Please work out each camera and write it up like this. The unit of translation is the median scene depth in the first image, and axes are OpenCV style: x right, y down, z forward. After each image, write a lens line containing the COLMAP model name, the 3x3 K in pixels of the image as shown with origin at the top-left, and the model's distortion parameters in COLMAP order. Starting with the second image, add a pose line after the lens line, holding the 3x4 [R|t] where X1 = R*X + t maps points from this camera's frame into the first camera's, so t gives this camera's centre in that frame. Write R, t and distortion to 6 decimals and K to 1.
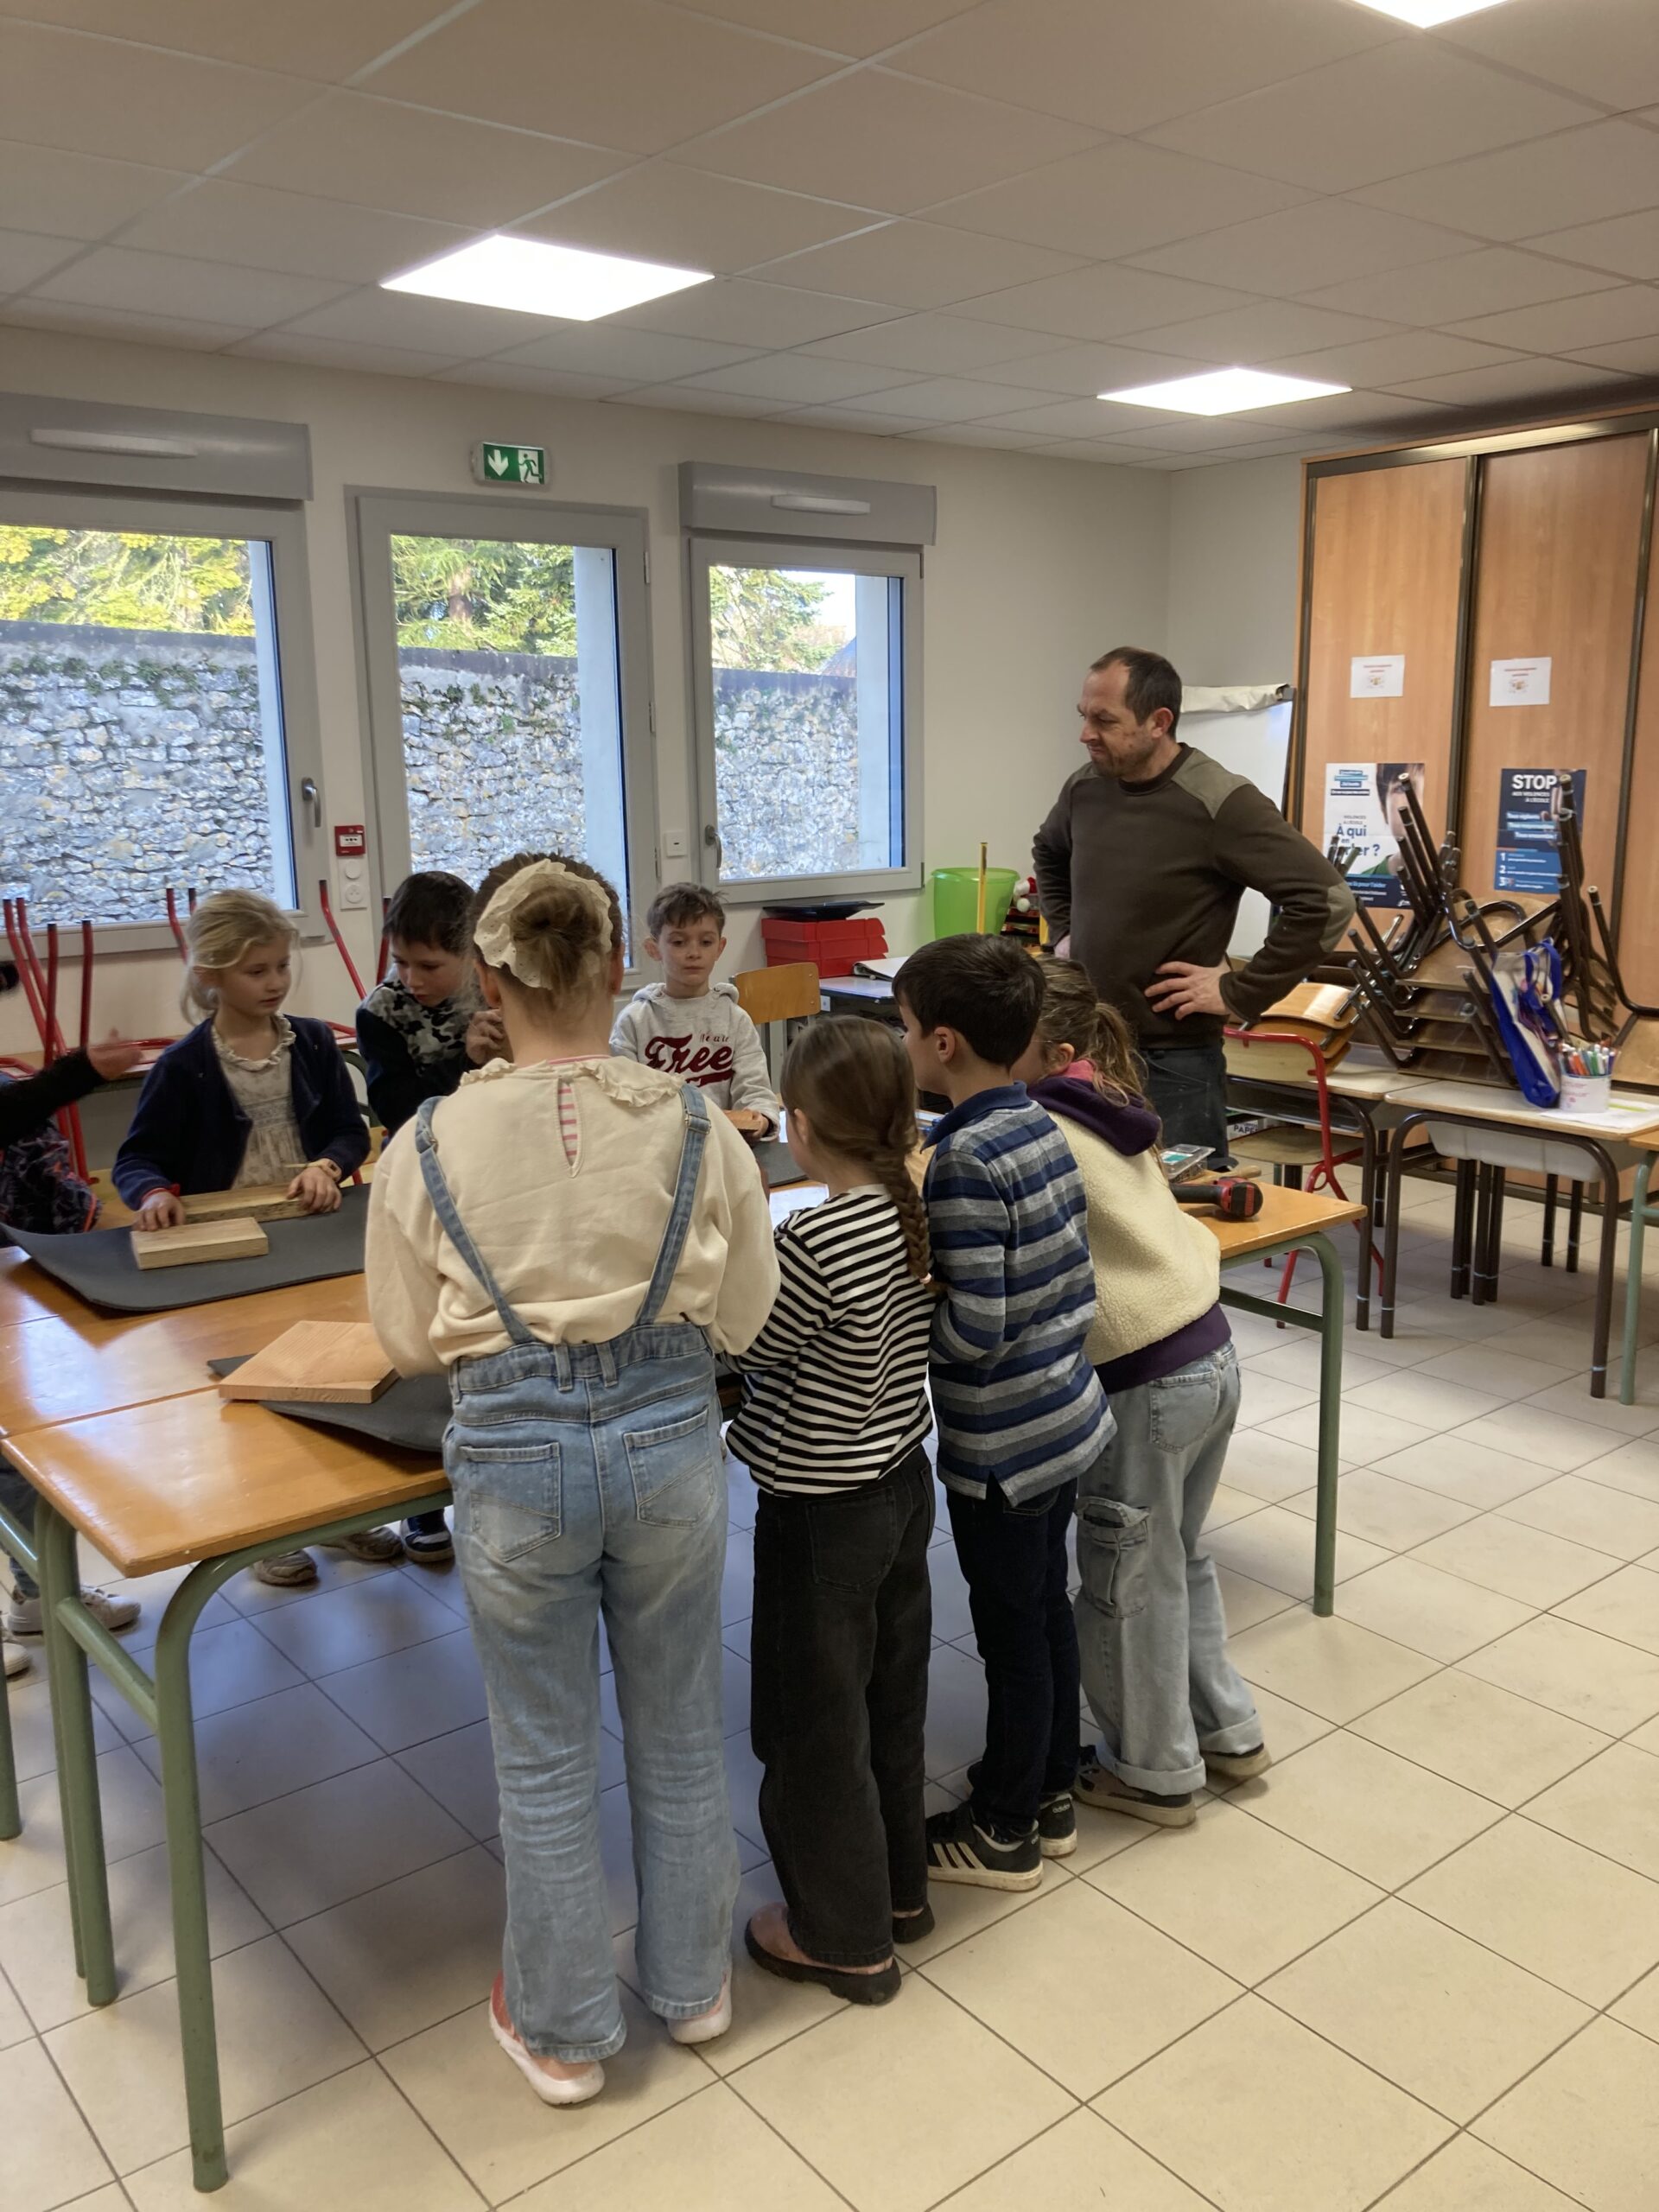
lens RADIAL K [[1827.5, 0, 829.5], [0, 1827.5, 1106.0], [0, 0, 1]] dist [0.016113, -0.000630]
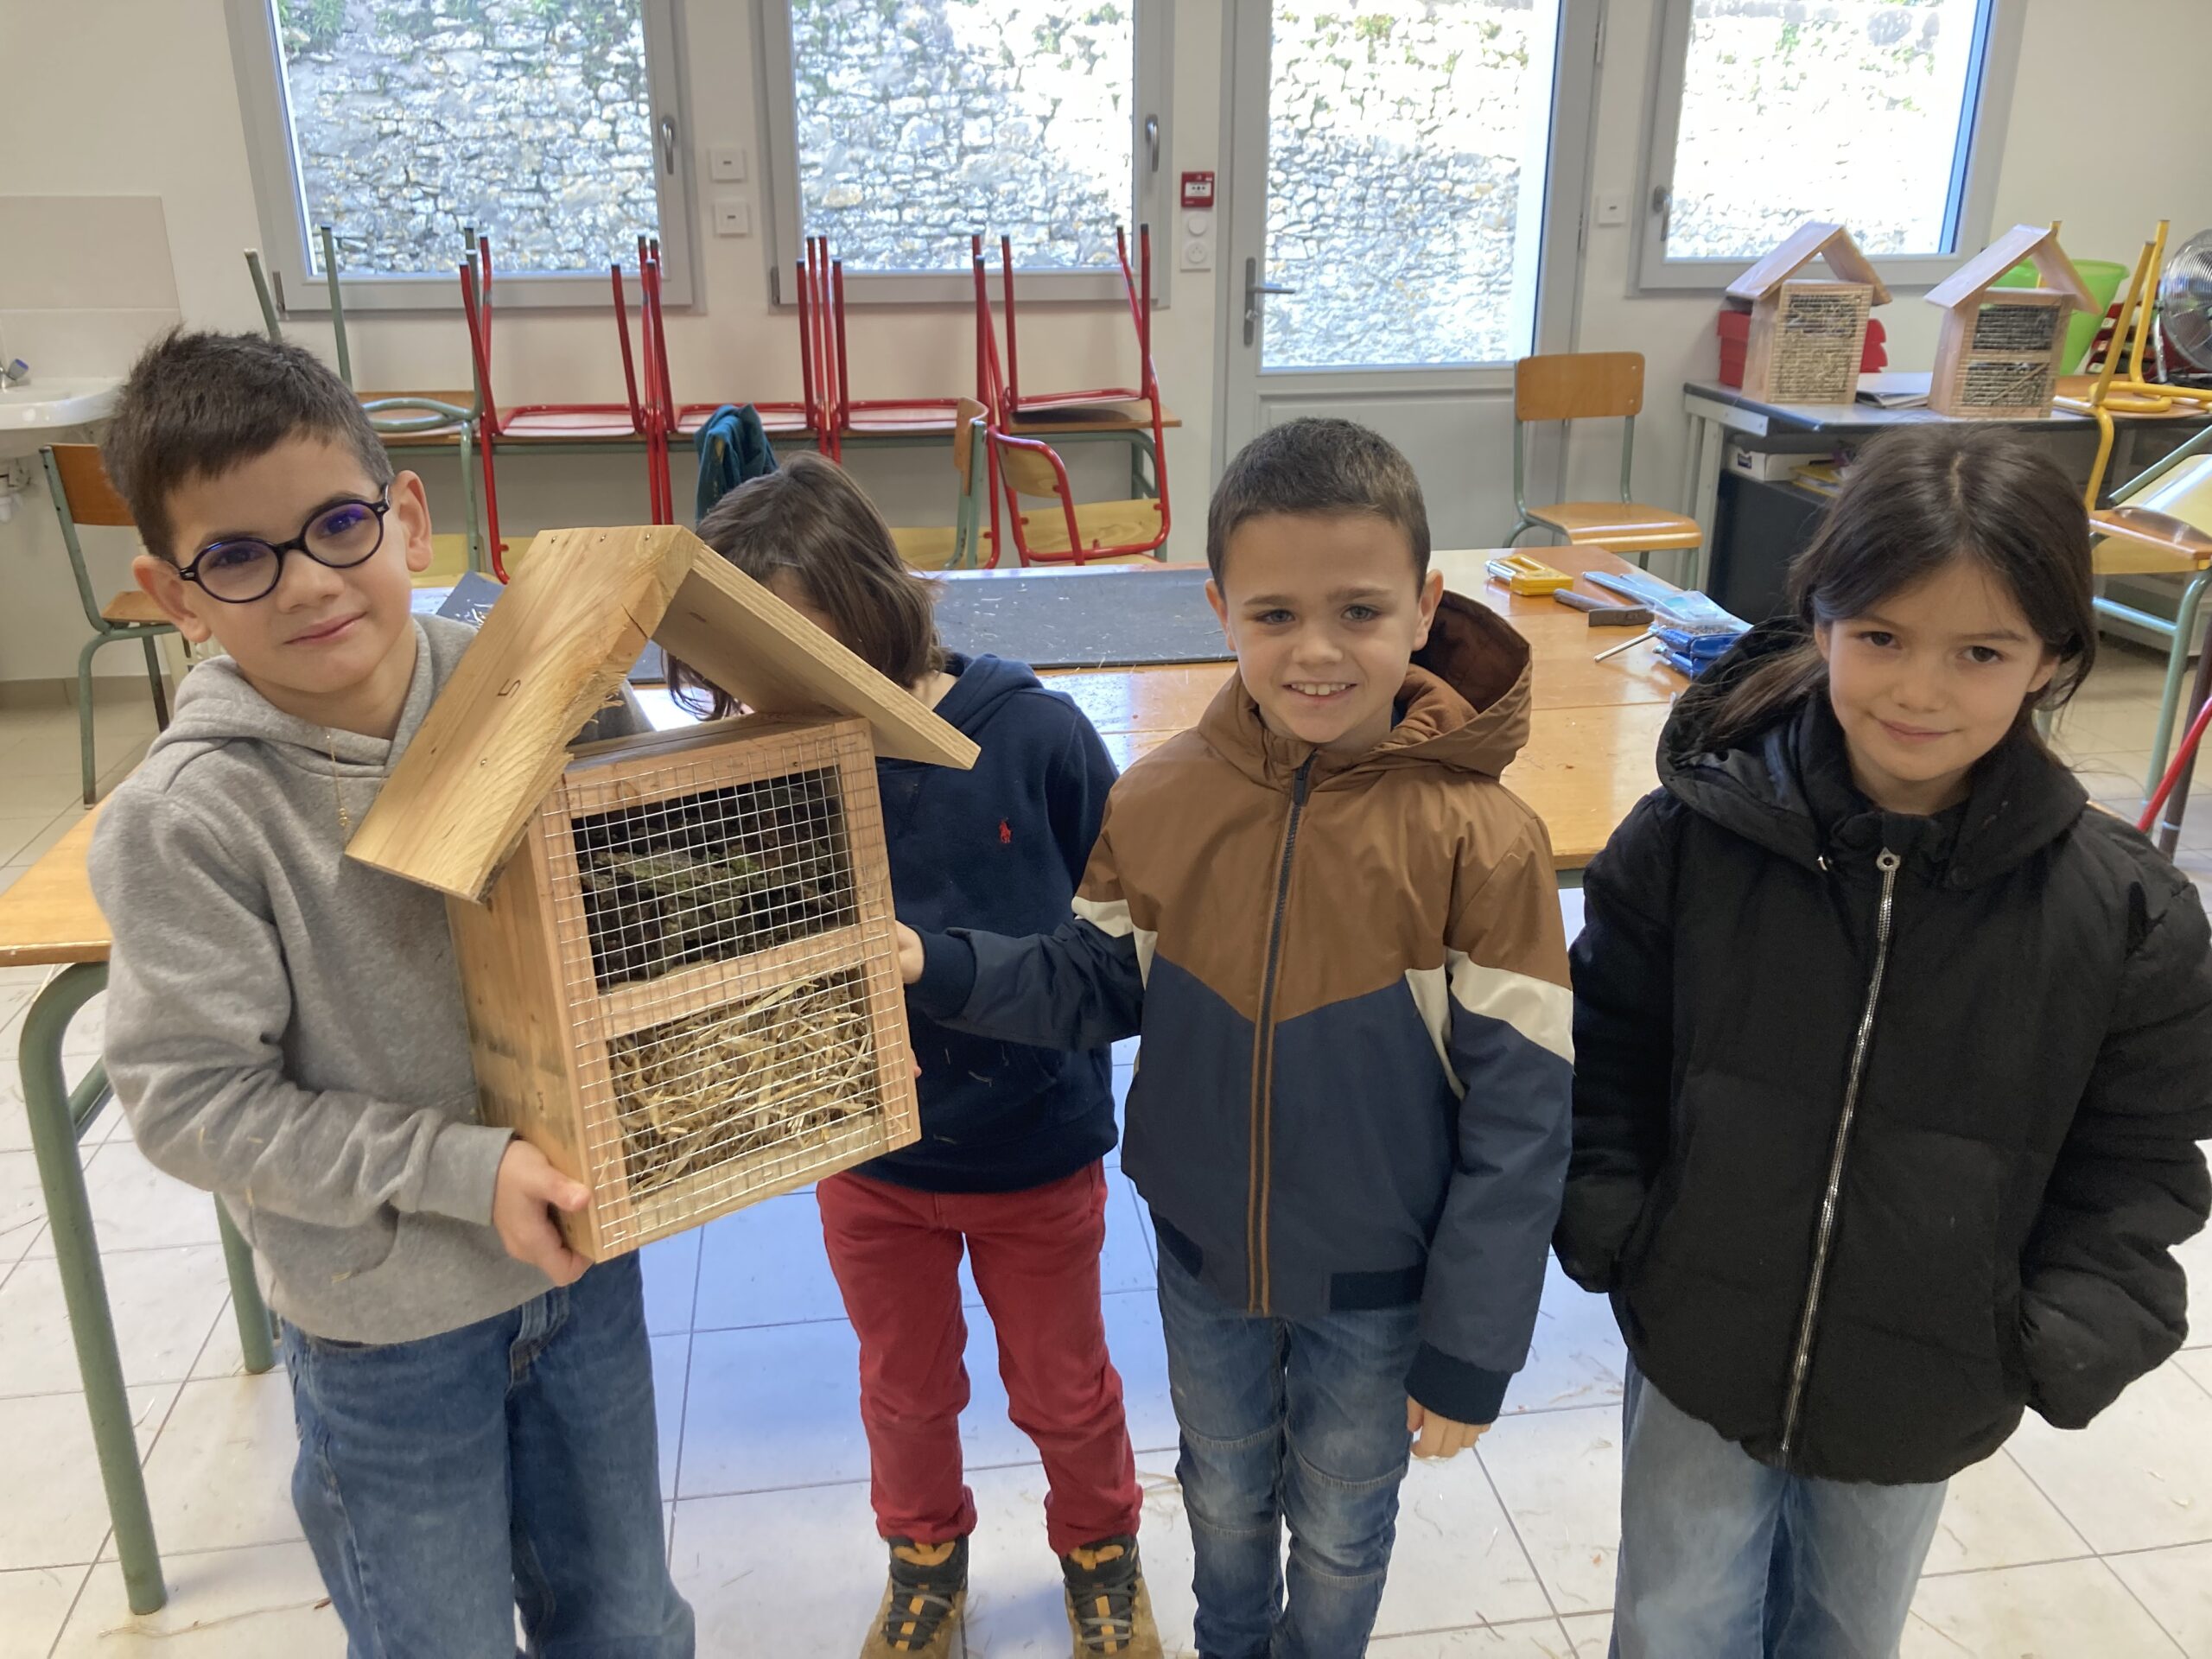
lens RADIAL K [[1840.2, 0, 1093.3], [0, 1840.2, 802.1], [0, 0, 1]] dist [-0.046608, 0.120883]
pose [[0.864430, 0.182604, -0.468420, 0.139058], [-0.106746, 0.977127, 0.183923, -0.011131], [0.491291, -0.108986, 0.864150, 0.148080]]
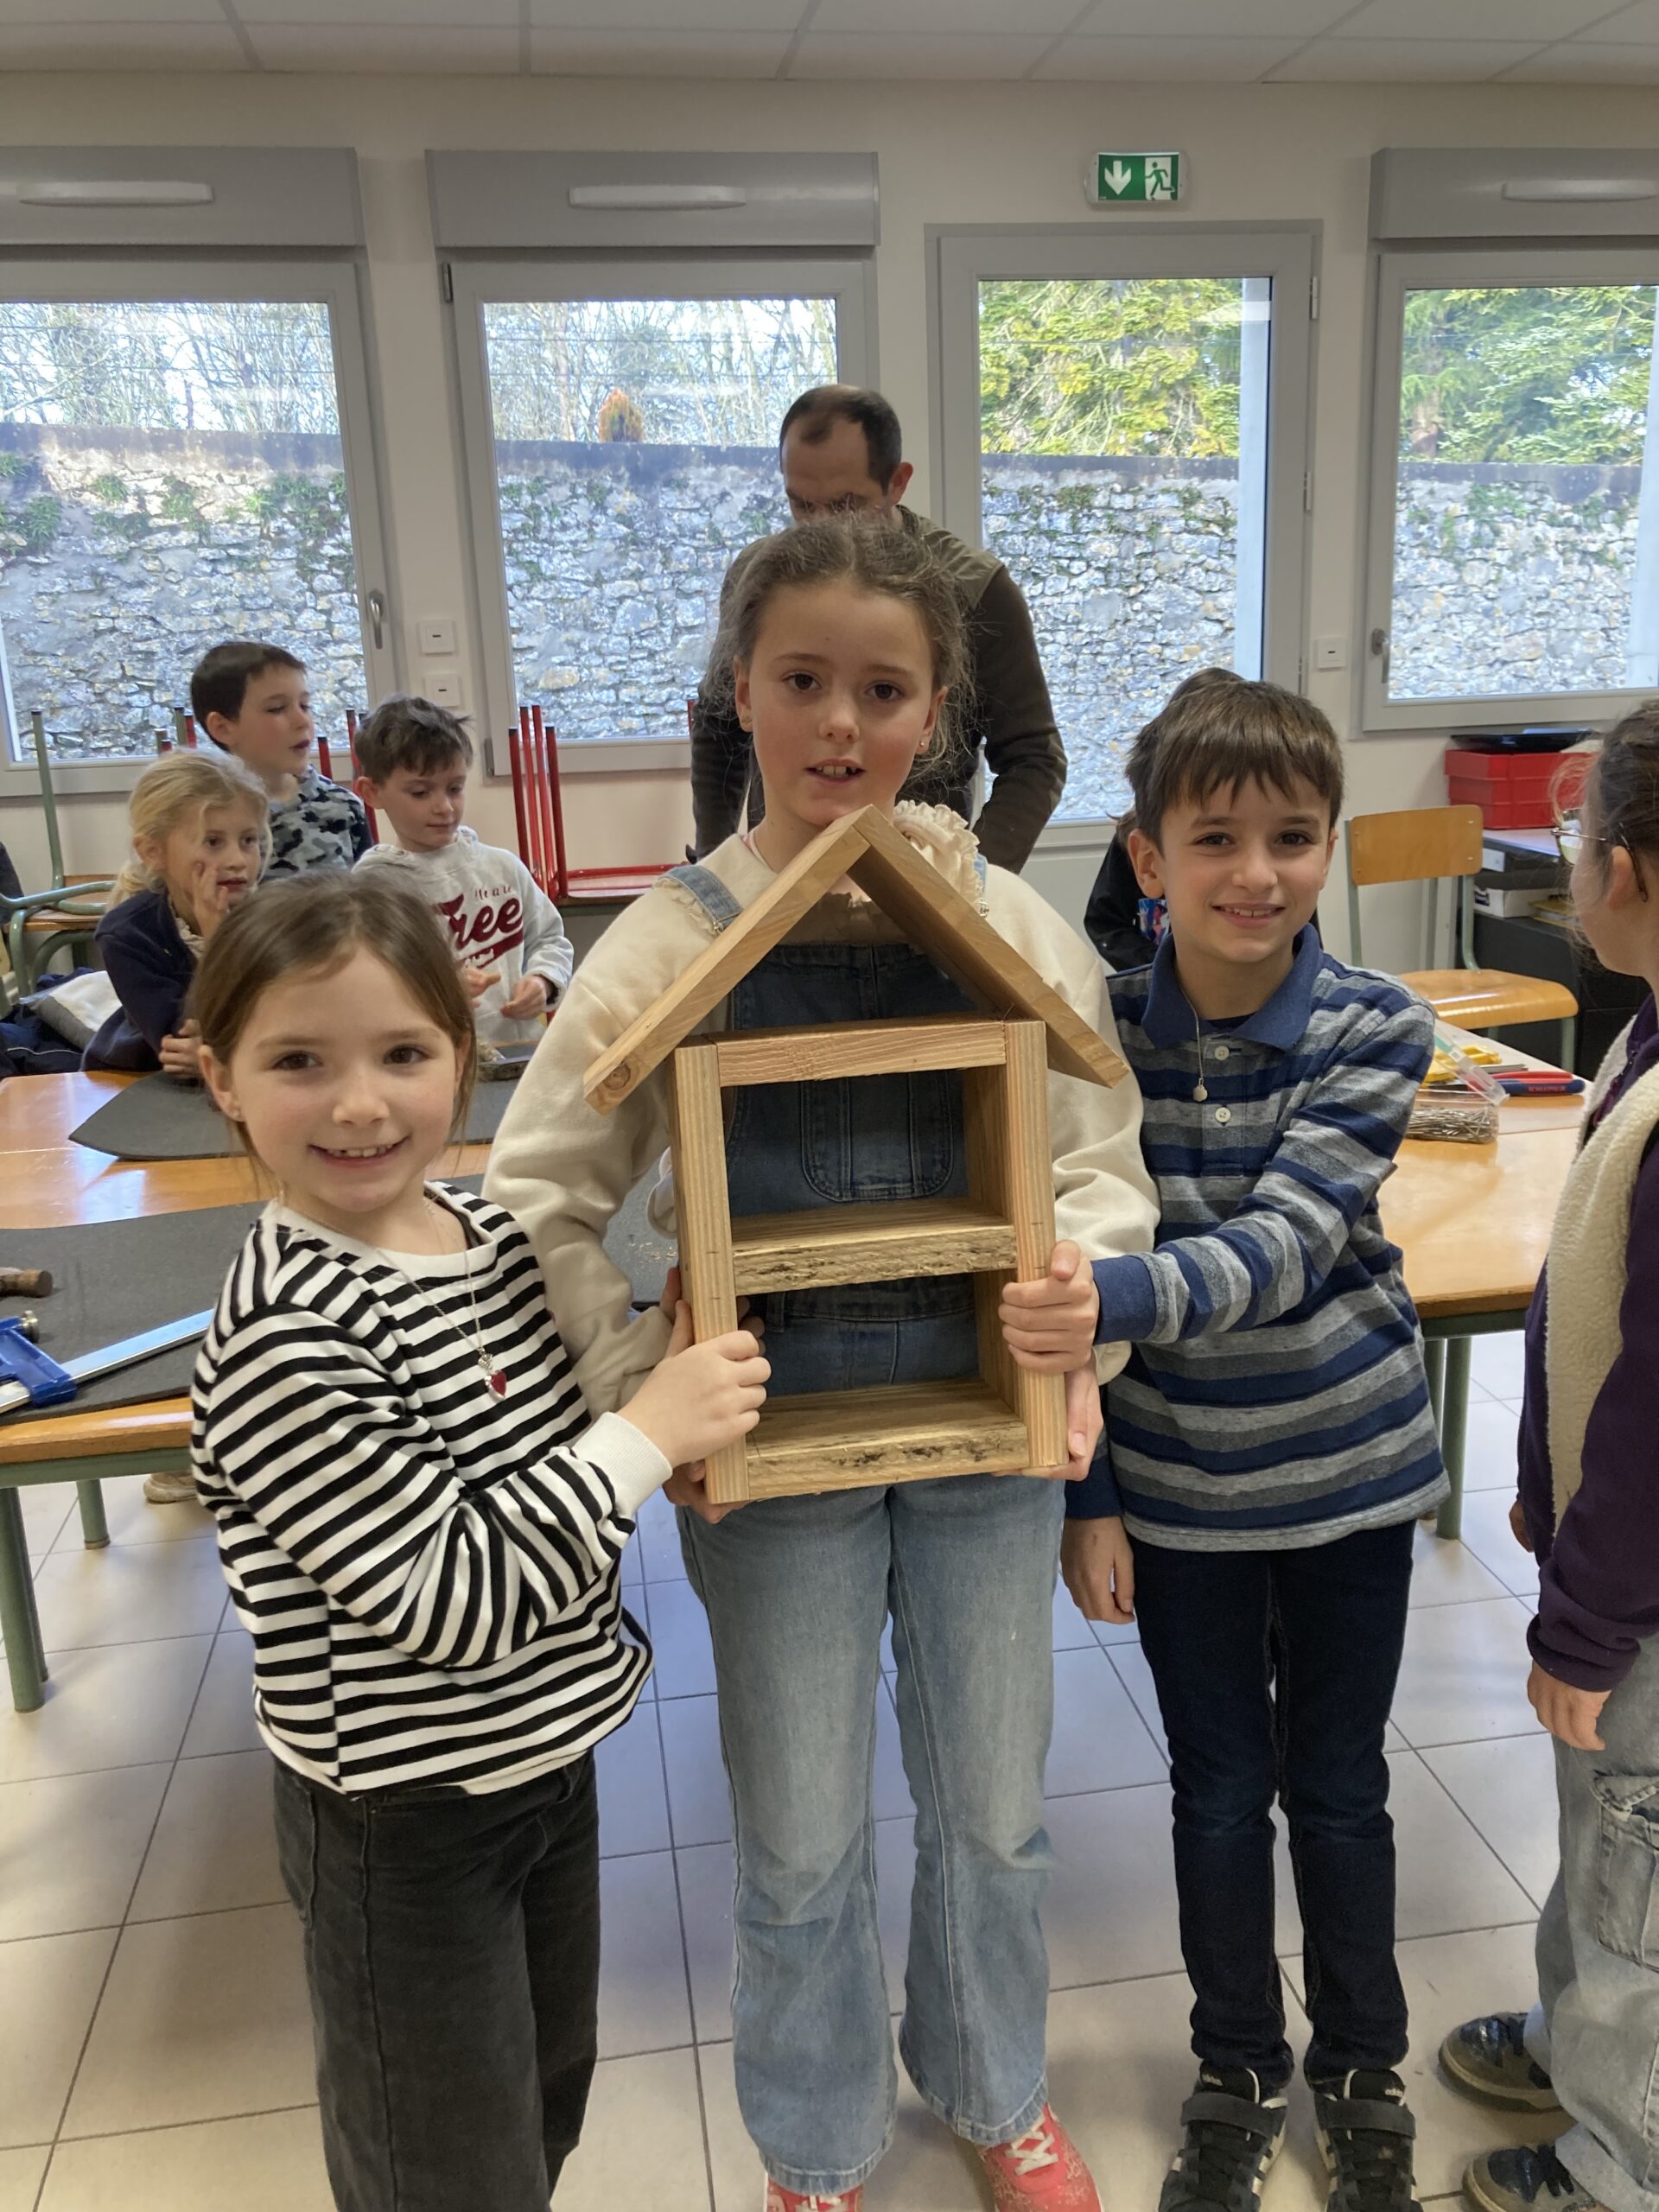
lens RADIAL K [[1827.5, 0, 829.5], [0, 1827.5, 1106.0], [0, 0, 1]] dist [0.016113, -0.000630]
pose [[0.870952, 0.107772, -0.479404, 0.125332], [-0.072055, 0.993116, 0.092353, -0.003721], [0.486056, -0.045892, 0.872722, 0.171644]]
